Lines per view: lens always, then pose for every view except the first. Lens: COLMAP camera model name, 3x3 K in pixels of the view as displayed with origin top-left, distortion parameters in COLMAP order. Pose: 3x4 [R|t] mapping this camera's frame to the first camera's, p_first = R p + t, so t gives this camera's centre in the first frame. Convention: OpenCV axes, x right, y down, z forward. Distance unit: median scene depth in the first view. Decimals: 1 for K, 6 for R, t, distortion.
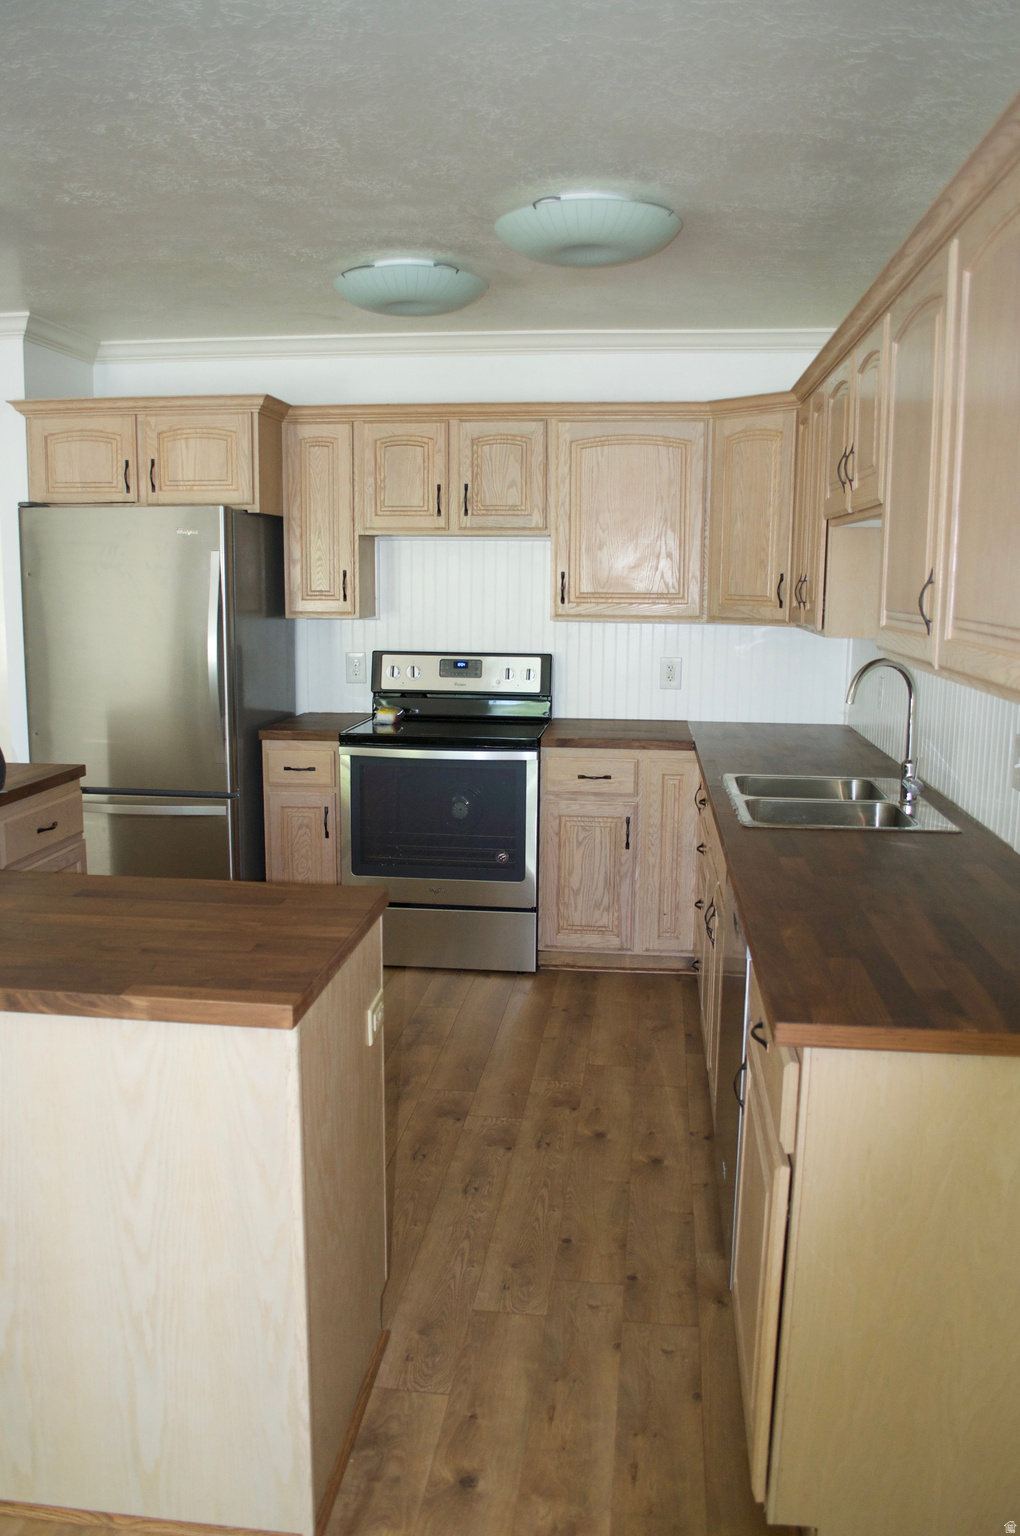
lens RADIAL K [[1208.8, 0, 510.0], [0, 1208.8, 768.0], [0, 0, 1]] dist [-0.077599, 0.000494]
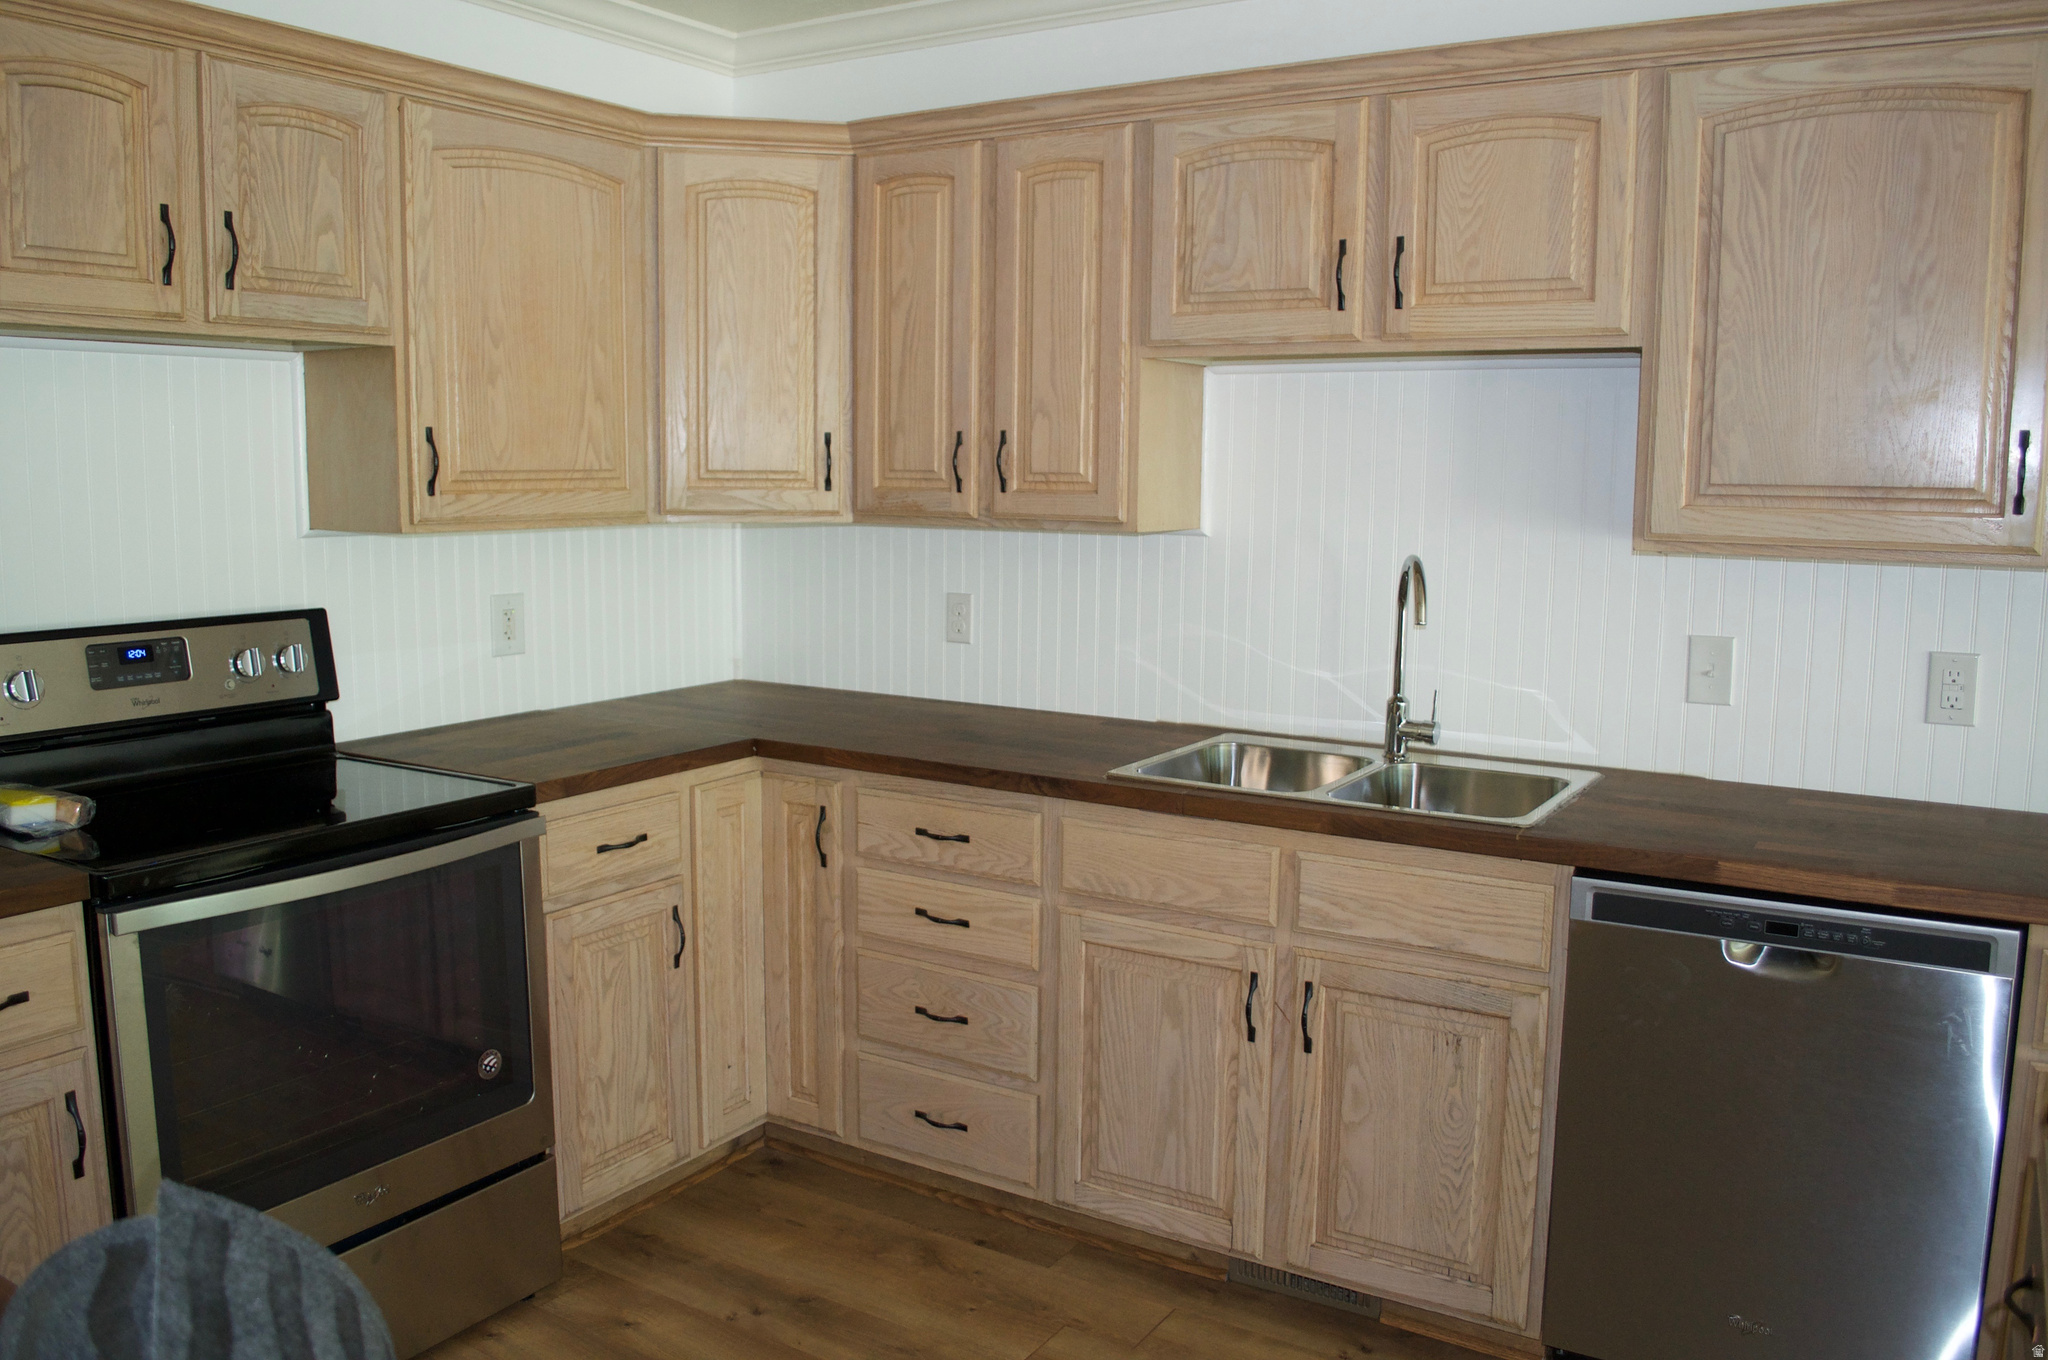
lens RADIAL K [[1611.8, 0, 1017.2], [0, 1611.8, 676.8], [0, 0, 1]] dist [-0.077599, 0.000494]
pose [[0.430081, -0.123079, 0.894361, -0.435319], [0.138887, 0.987890, 0.069162, -0.082178], [-0.892043, 0.094470, 0.441966, 0.560038]]
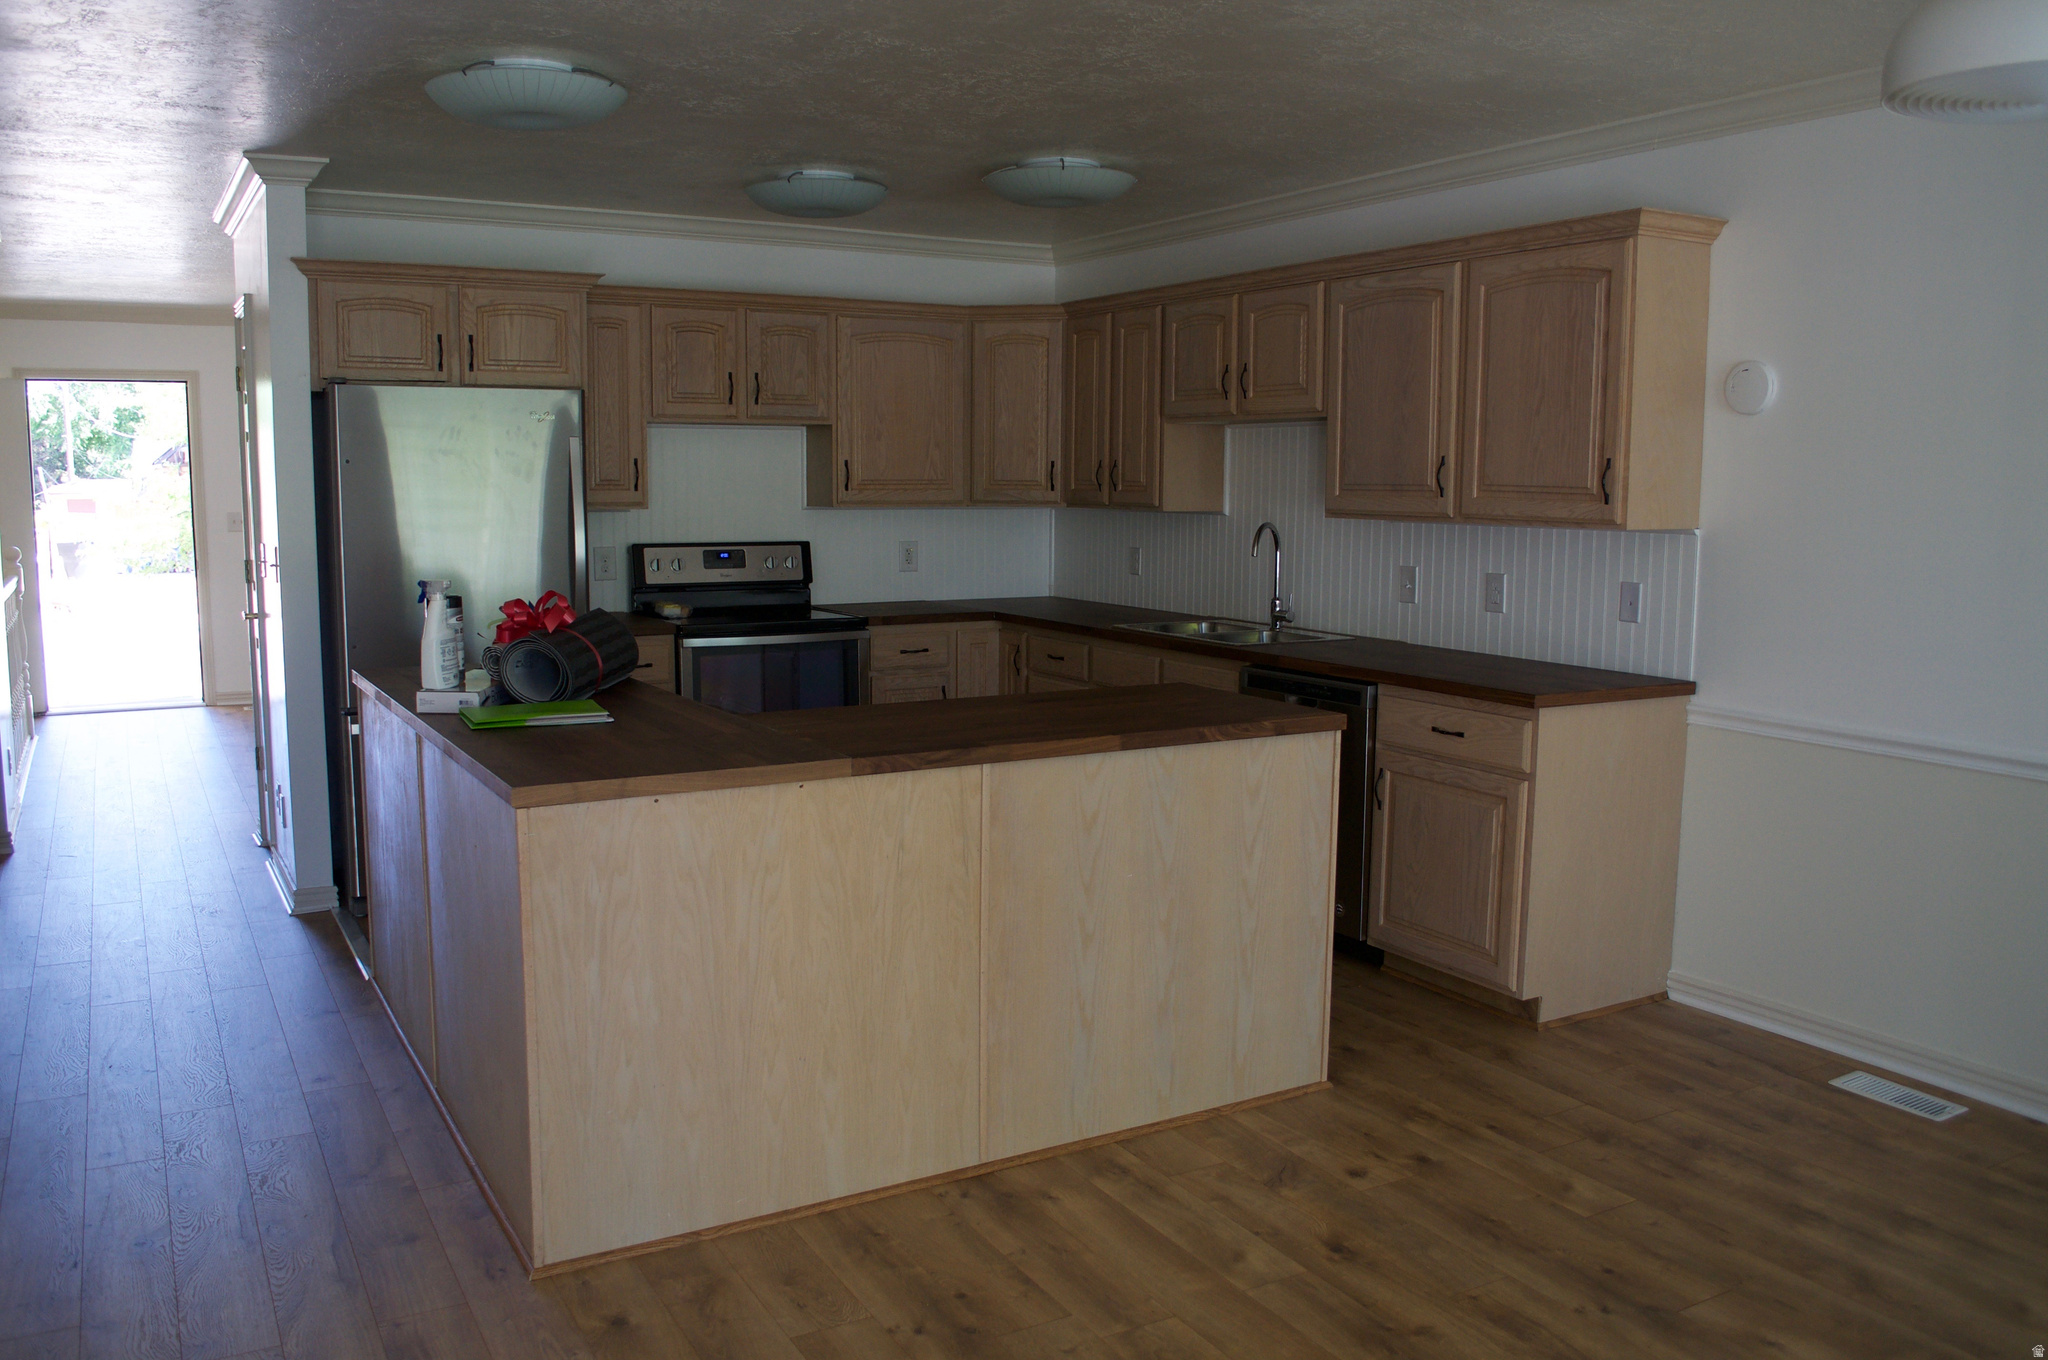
lens RADIAL K [[1611.8, 0, 1017.2], [0, 1611.8, 676.8], [0, 0, 1]] dist [-0.077599, 0.000494]
pose [[0.803660, -0.077490, 0.590021, -0.697216], [0.095456, 0.995433, 0.000714, 0.037495], [-0.587382, 0.055747, 0.807387, -0.201212]]
